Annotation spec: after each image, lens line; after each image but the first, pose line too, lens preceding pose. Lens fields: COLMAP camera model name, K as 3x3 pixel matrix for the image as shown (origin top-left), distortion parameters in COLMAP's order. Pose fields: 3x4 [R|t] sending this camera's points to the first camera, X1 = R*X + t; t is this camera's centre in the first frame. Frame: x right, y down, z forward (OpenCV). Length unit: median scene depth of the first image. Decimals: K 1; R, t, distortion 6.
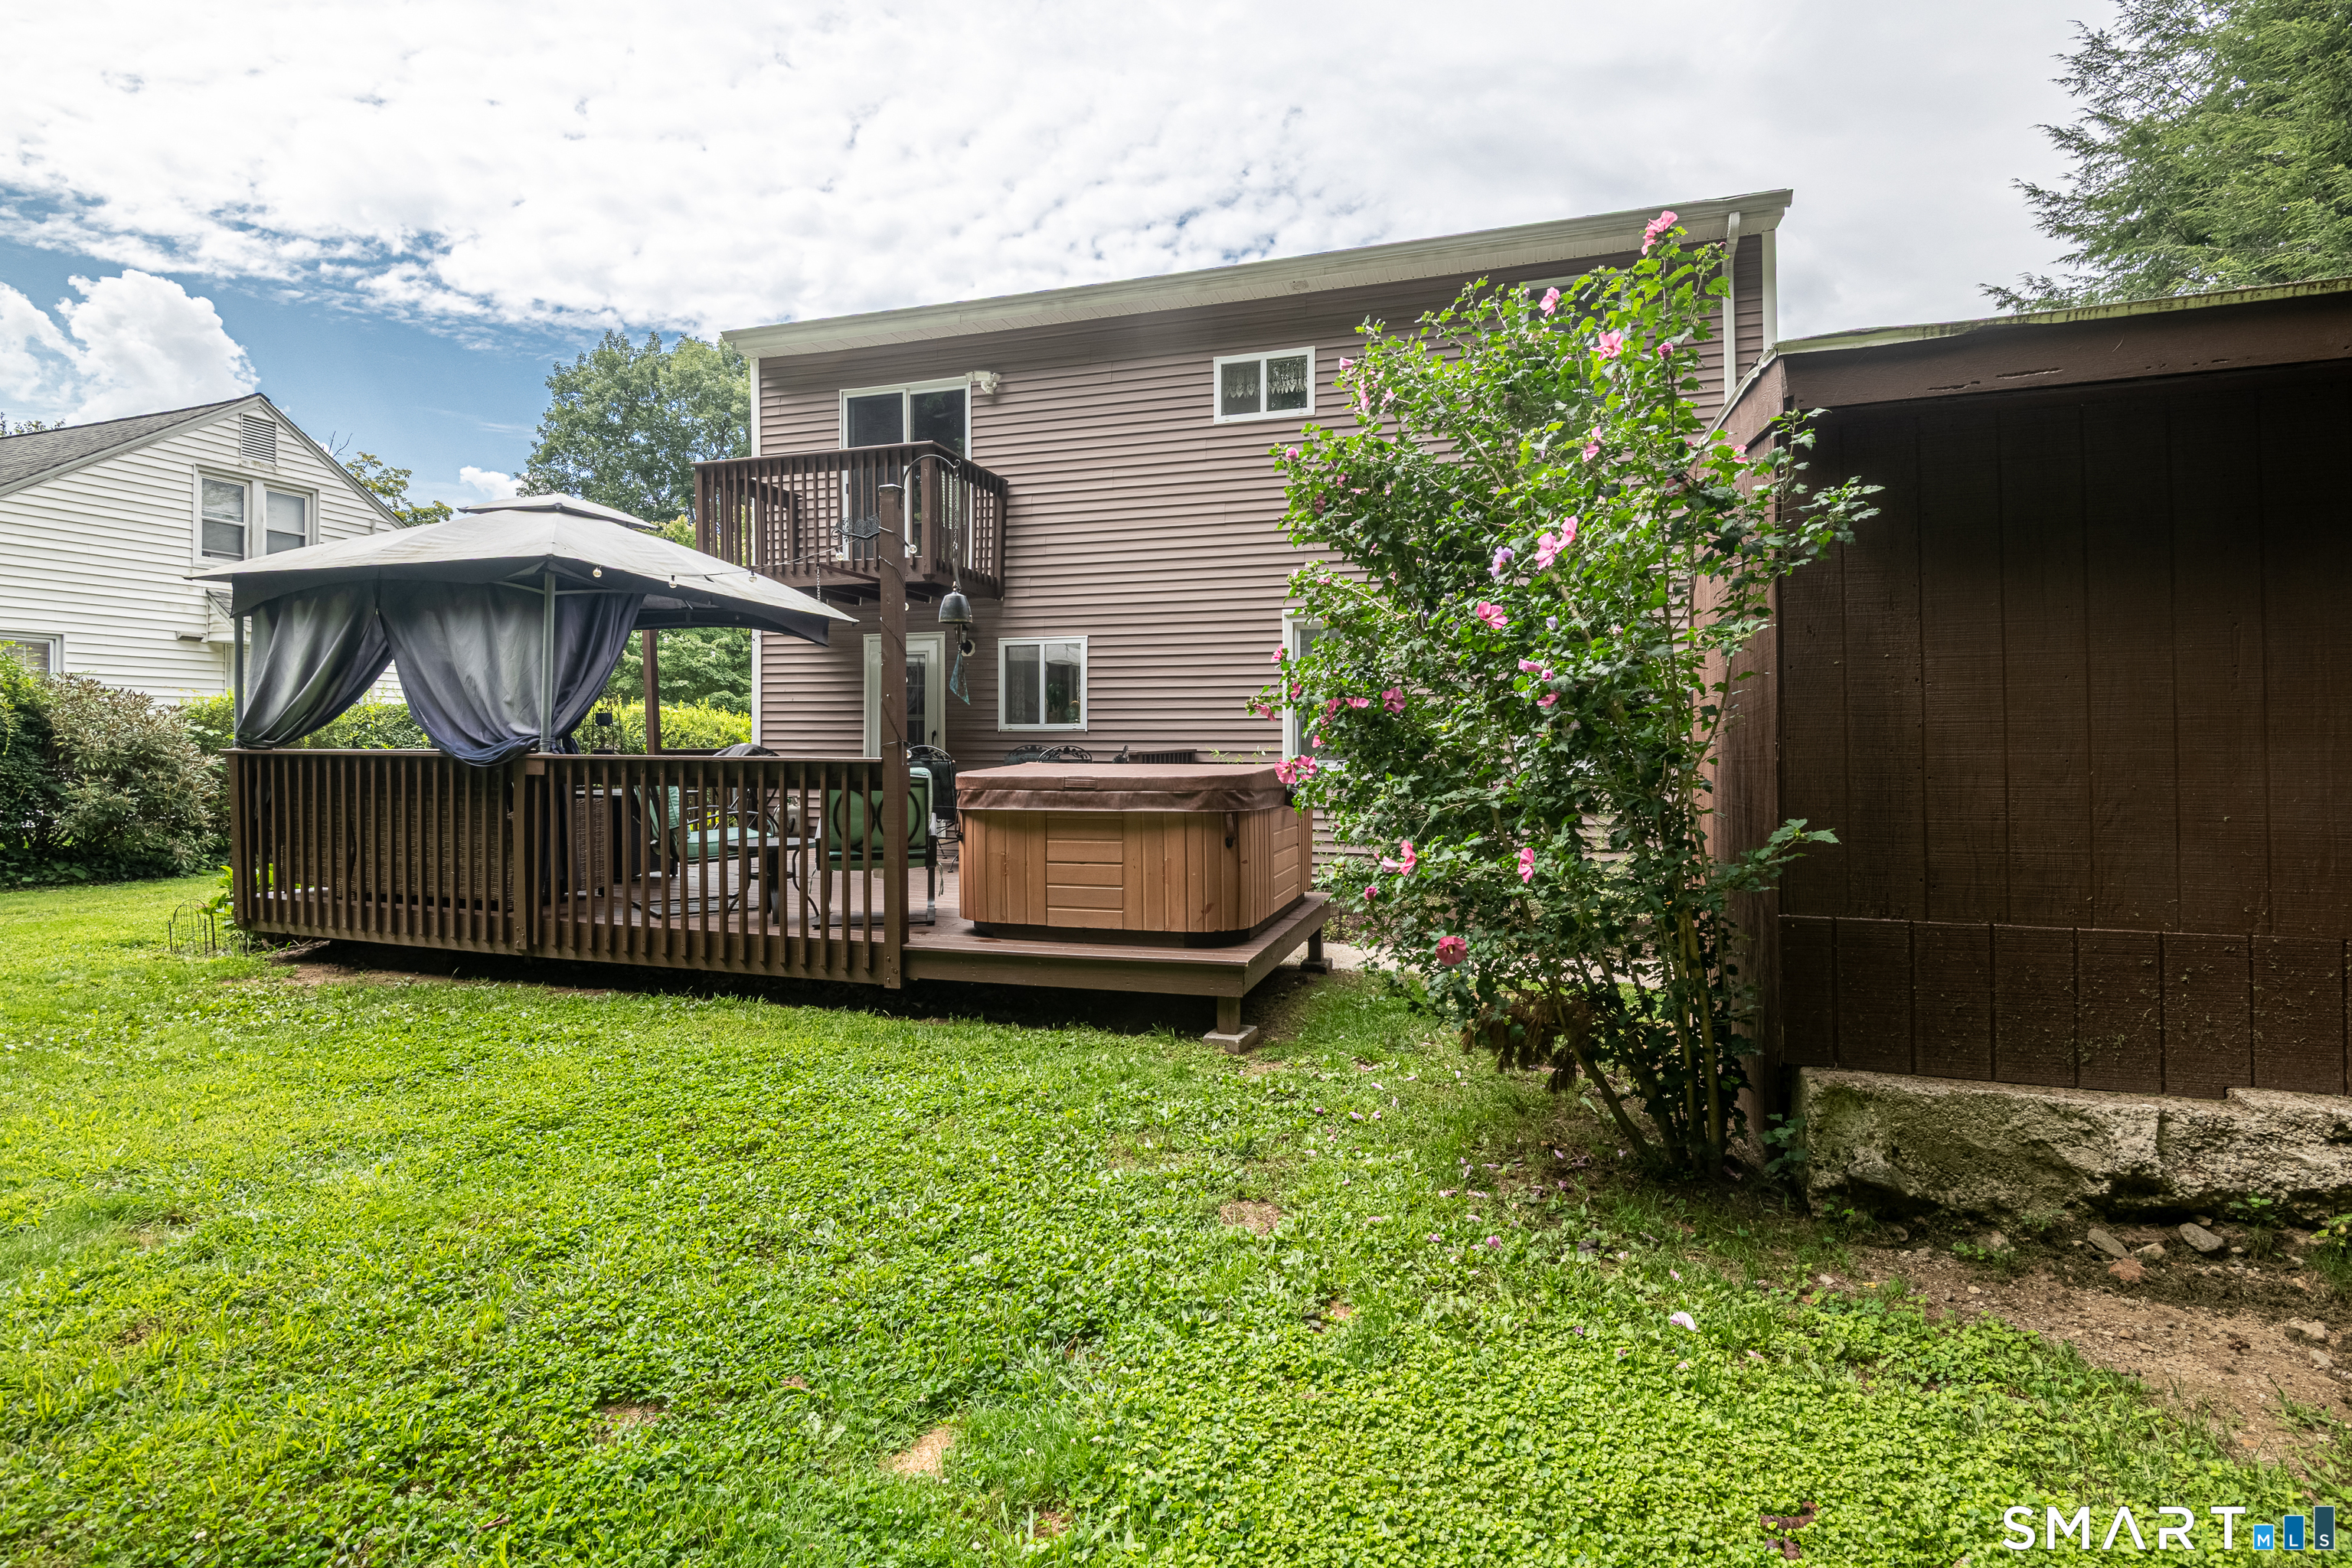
lens RADIAL K [[1096.9, 0, 1178.1], [0, 1096.9, 748.1], [0, 0, 1]] dist [-0.015571, -0.002588]
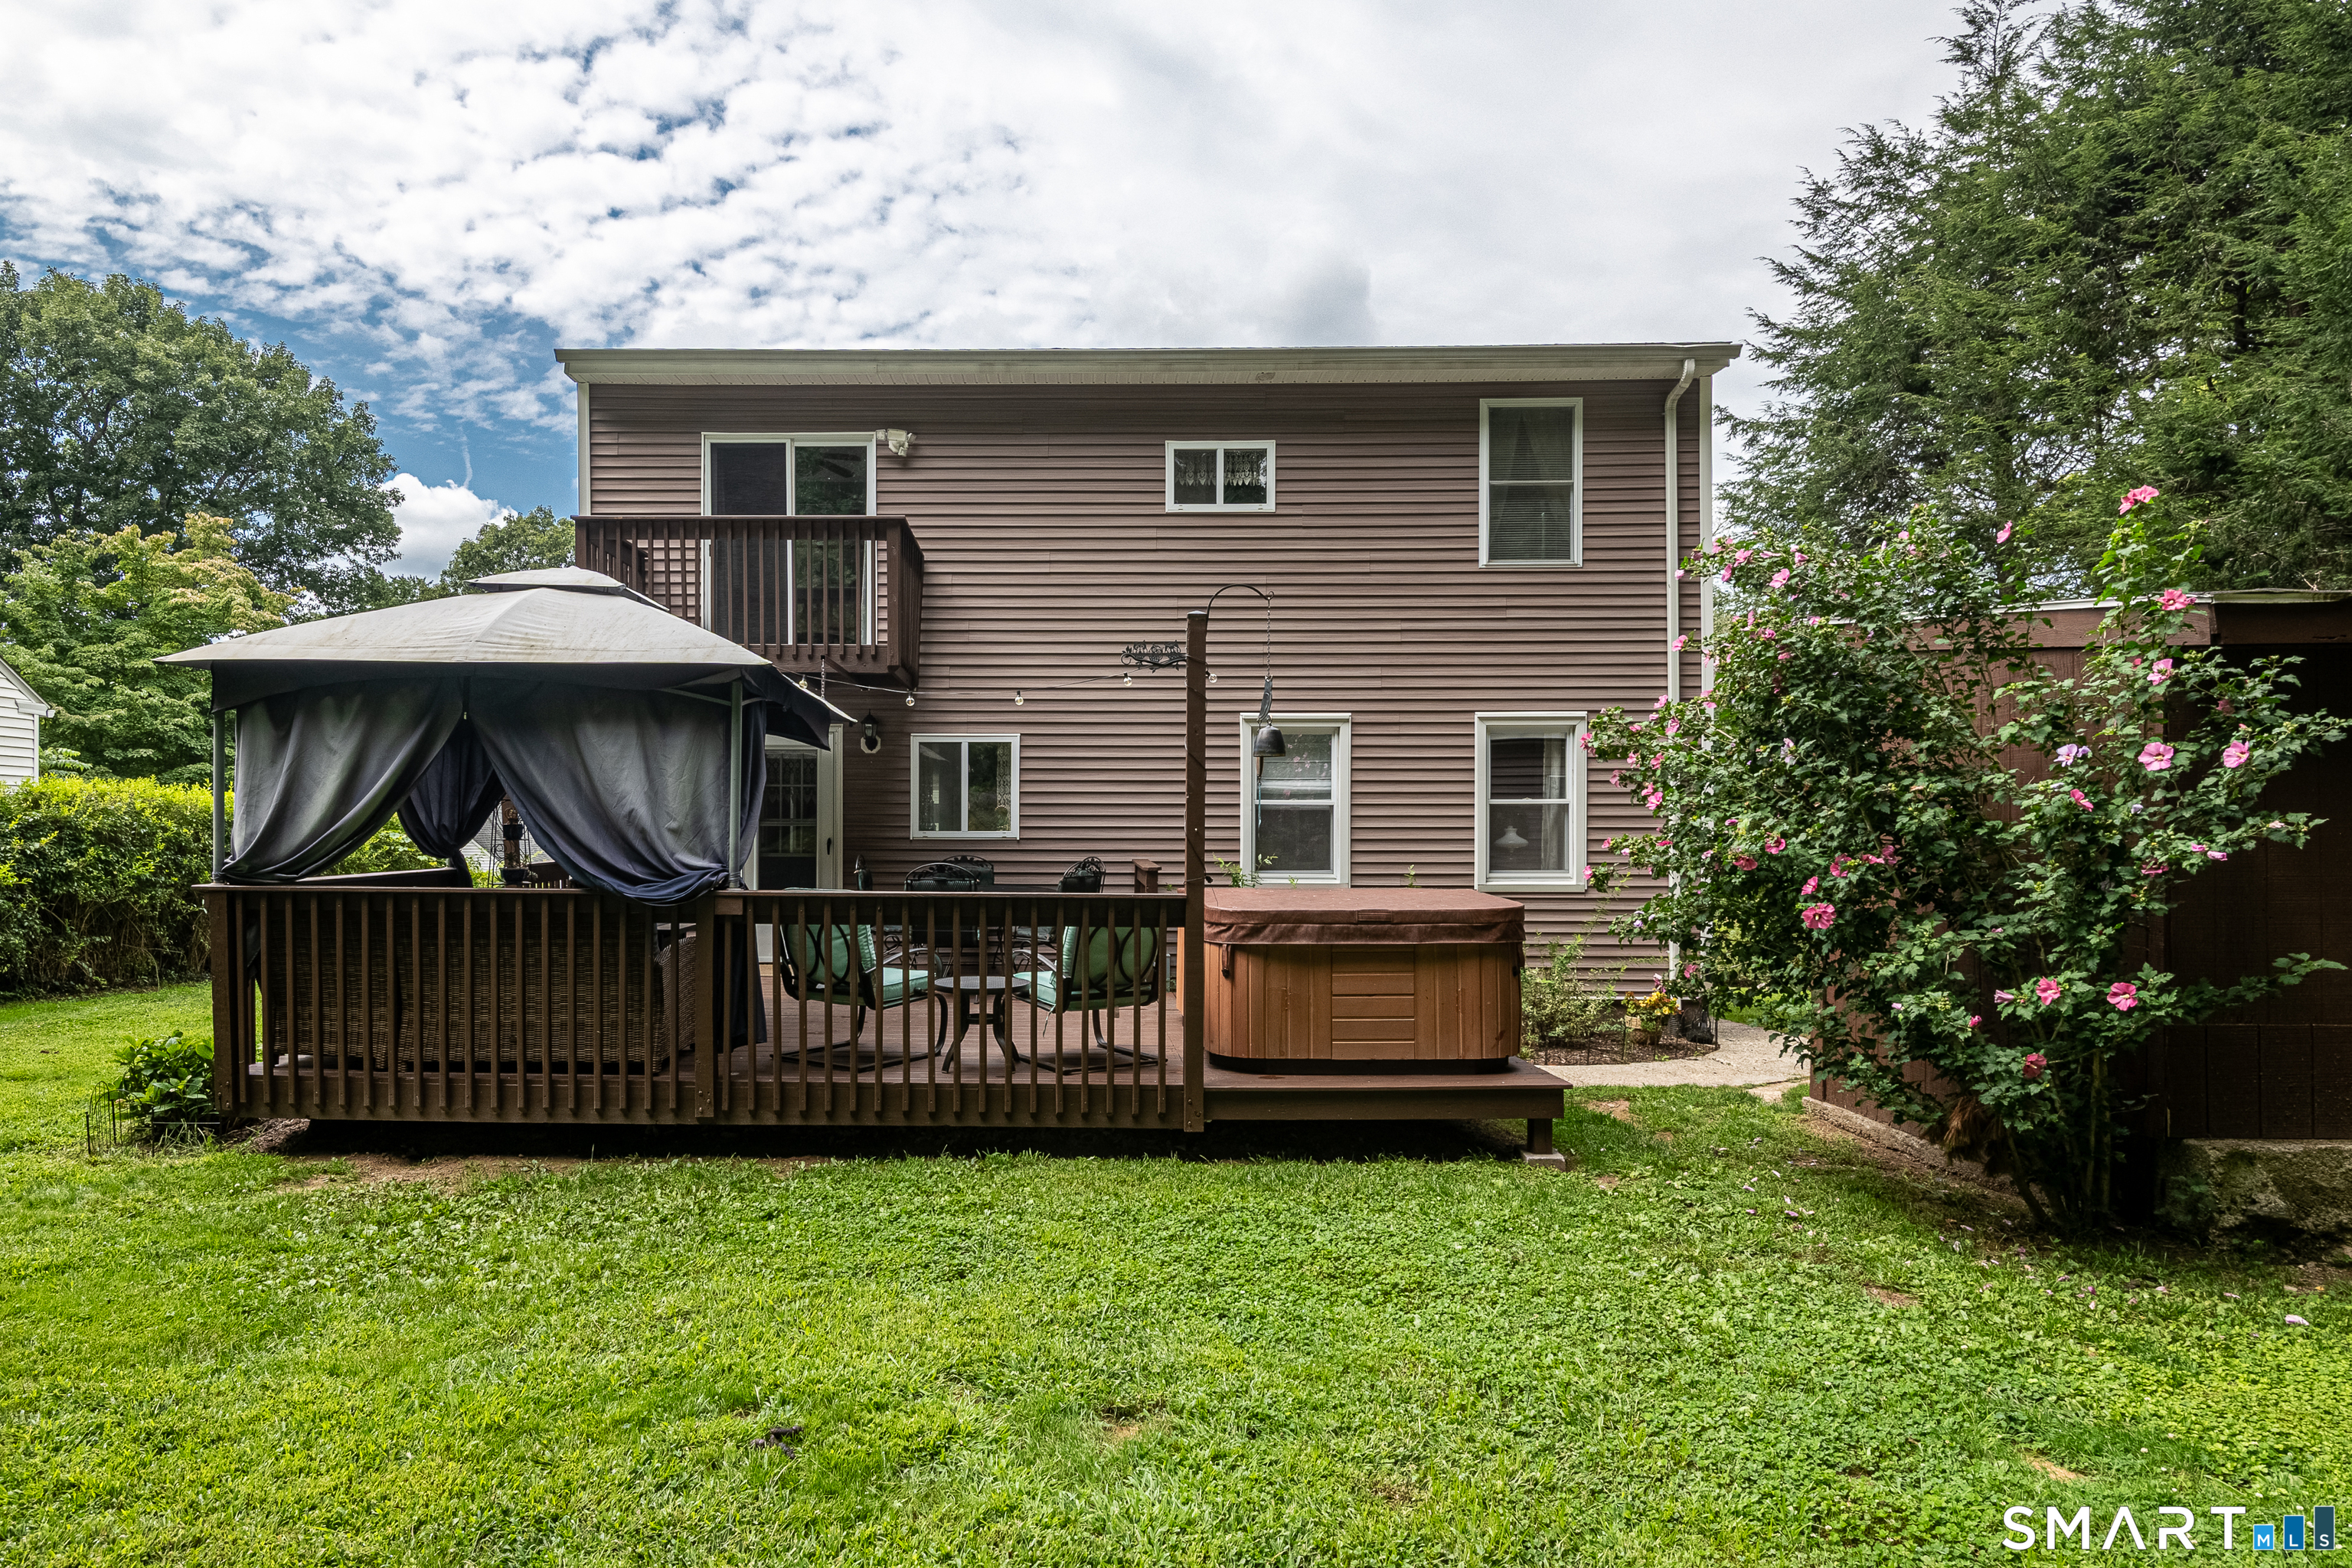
lens RADIAL K [[1248.7, 0, 1146.0], [0, 1248.7, 843.9], [0, 0, 1]] dist [-0.008948, -0.003071]
pose [[0.960226, -0.002220, 0.279214, -0.286325], [0.000365, 0.999978, 0.006694, -0.019974], [-0.279223, -0.006326, 0.960205, -0.021686]]
